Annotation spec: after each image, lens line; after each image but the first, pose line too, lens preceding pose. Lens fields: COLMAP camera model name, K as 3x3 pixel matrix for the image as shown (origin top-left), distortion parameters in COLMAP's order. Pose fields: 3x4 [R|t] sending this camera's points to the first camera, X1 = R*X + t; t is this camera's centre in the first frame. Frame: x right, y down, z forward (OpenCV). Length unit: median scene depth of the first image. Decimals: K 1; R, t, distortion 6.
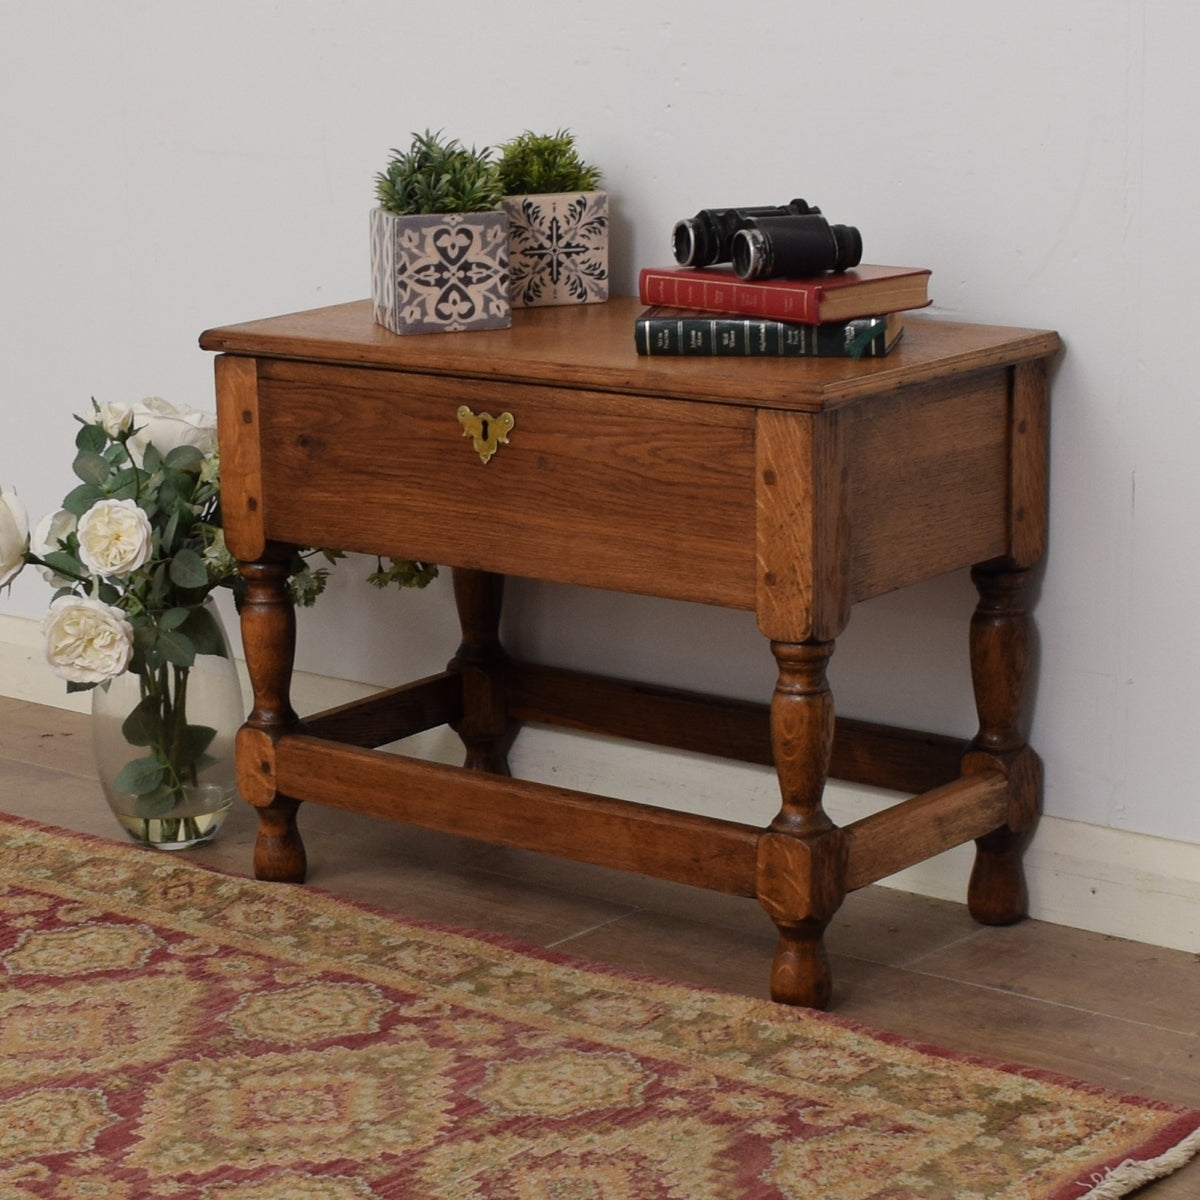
lens RADIAL K [[3349.8, 0, 489.4], [0, 3349.8, 725.4], [0, 0, 1]] dist [-0.085097, 0.000000]
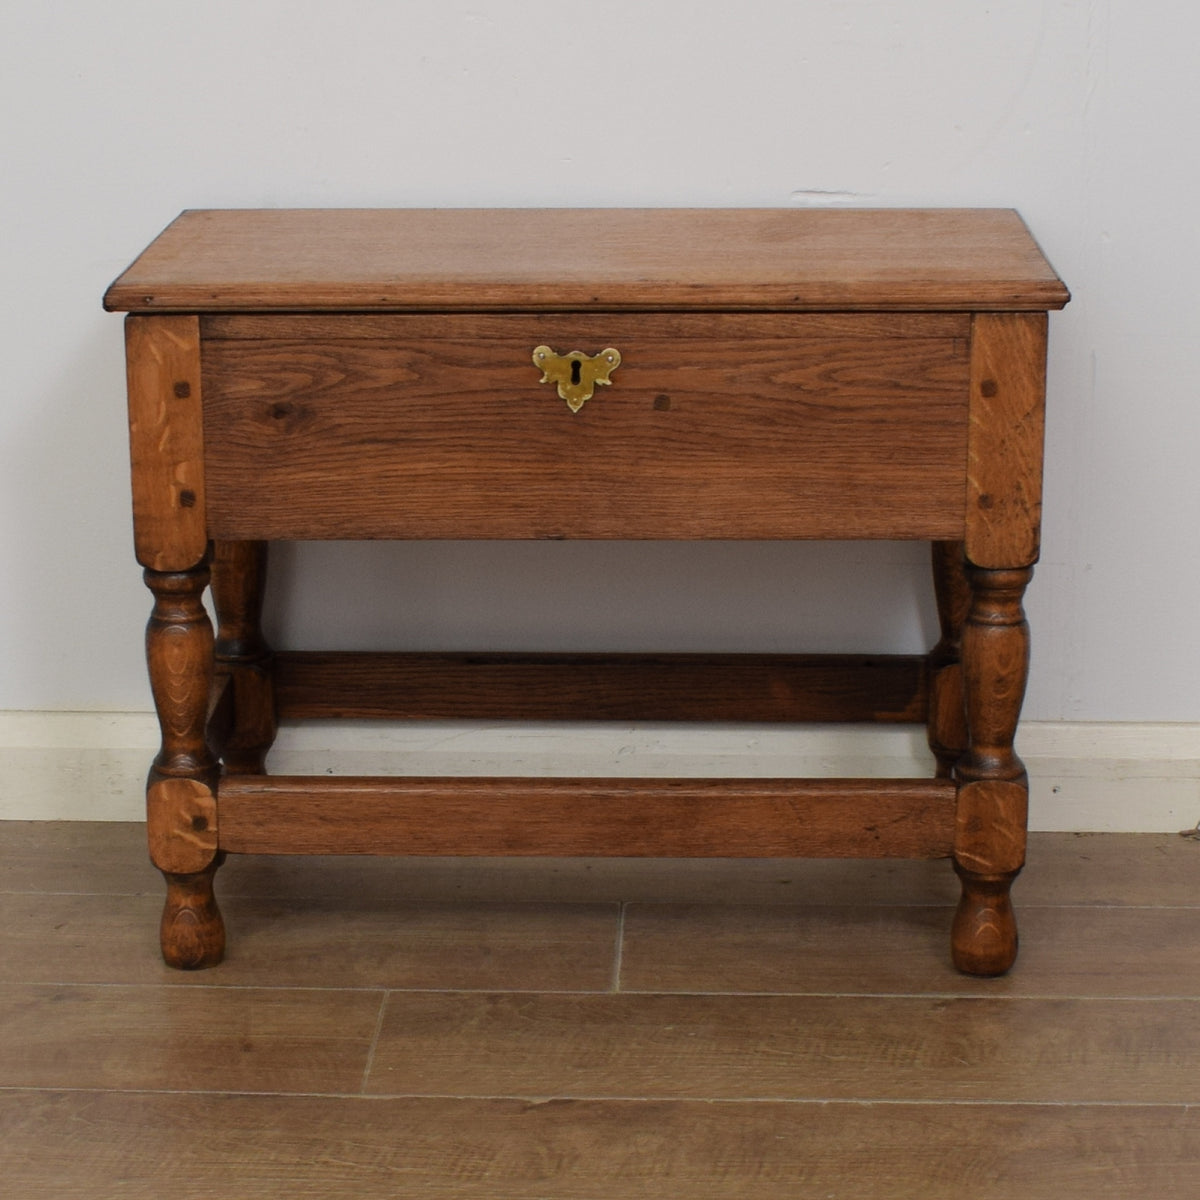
lens RADIAL K [[3349.8, 0, 561.3], [0, 3349.8, 647.7], [0, 0, 1]] dist [-0.085097, 0.000000]
pose [[0.782586, -0.147188, 0.604892, -0.520528], [0.142849, 0.988179, 0.055640, -0.066765], [-0.605932, 0.042865, 0.794361, 0.334992]]
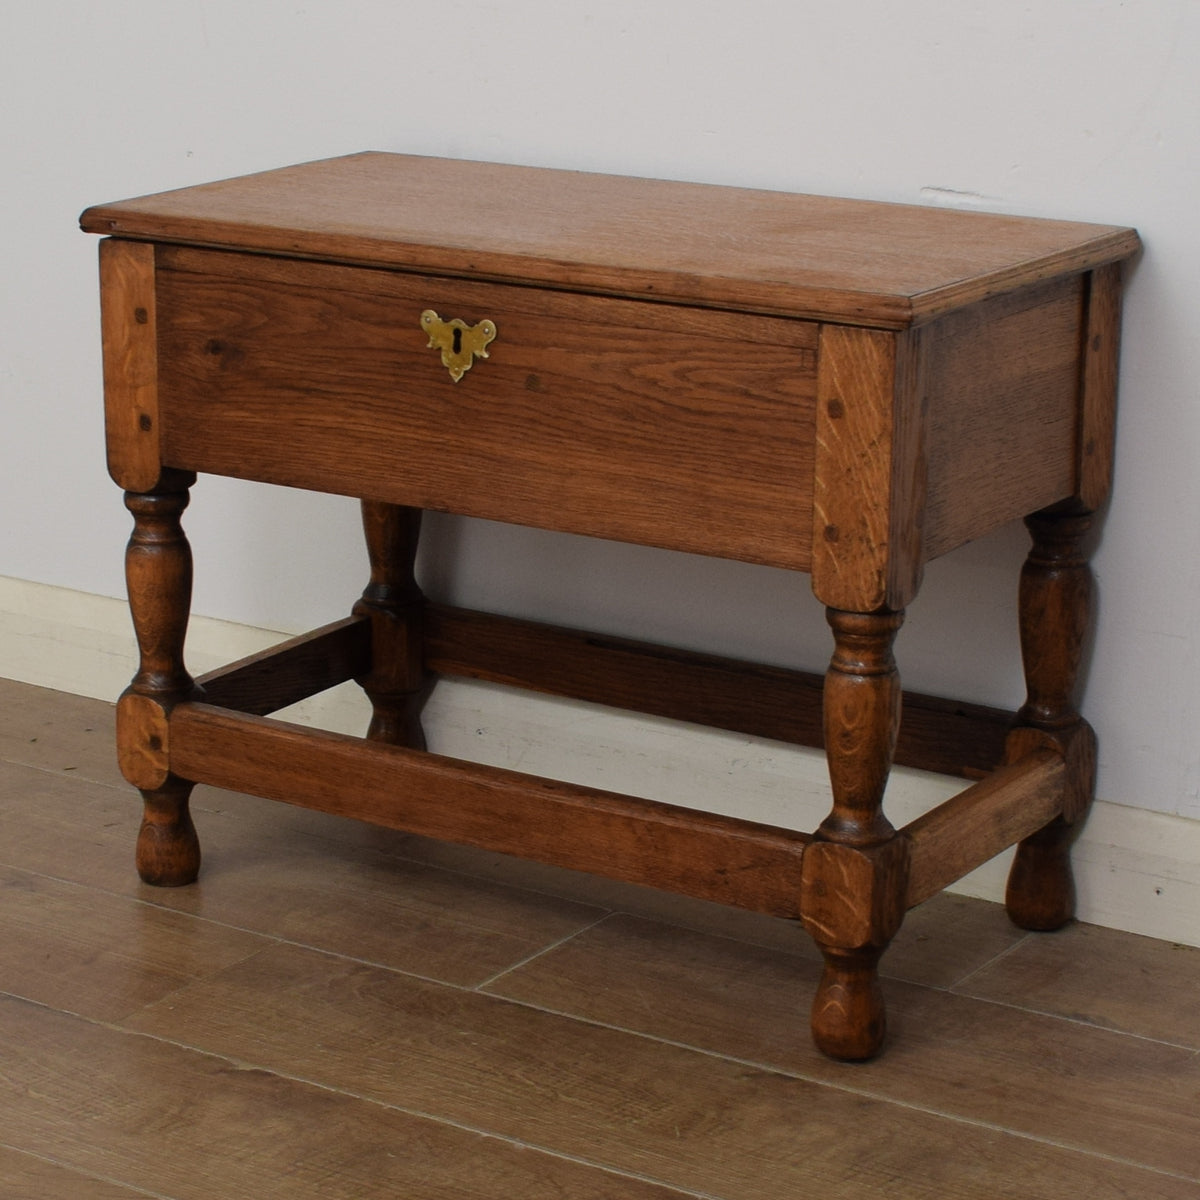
lens RADIAL K [[3349.8, 0, 589.5], [0, 3349.8, 608.8], [0, 0, 1]] dist [-0.085097, 0.000000]
pose [[0.990516, -0.000090, 0.137400, -0.080486], [-0.001706, 0.999915, 0.012951, -0.033687], [-0.137389, -0.013062, 0.990431, 0.191390]]
